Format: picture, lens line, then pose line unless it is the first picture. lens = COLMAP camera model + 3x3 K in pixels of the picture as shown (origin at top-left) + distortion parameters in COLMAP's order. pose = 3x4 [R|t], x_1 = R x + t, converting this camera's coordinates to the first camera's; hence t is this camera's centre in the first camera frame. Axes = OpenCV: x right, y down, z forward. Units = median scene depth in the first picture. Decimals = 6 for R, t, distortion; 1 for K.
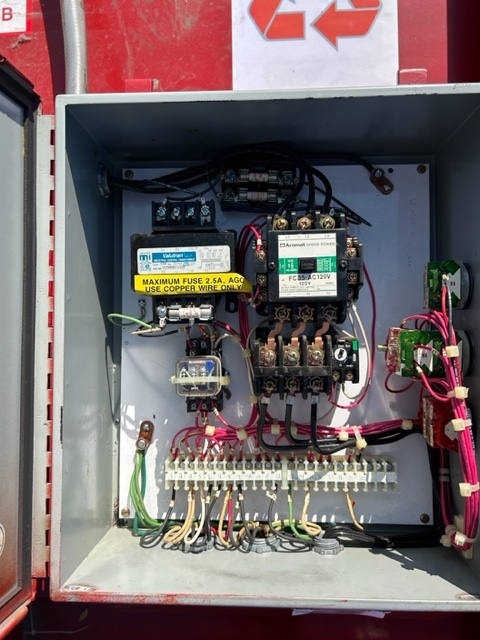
lens RADIAL K [[491.8, 0, 239.4], [0, 491.8, 320.2], [0, 0, 1]] dist [-0.005489, -0.031768]
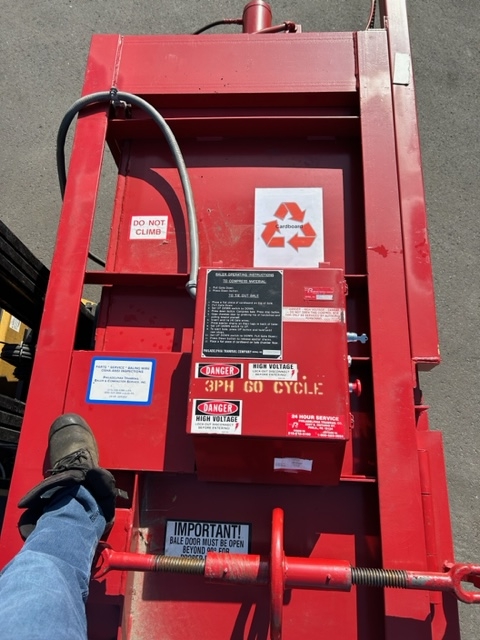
lens RADIAL K [[491.8, 0, 240.7], [0, 491.8, 320.9], [0, 0, 1]] dist [-0.005489, -0.031768]
pose [[0.998848, 0.037793, -0.029583, 0.004485], [-0.045007, 0.951652, -0.303865, 0.504663], [0.016669, 0.304846, 0.952256, -1.177952]]
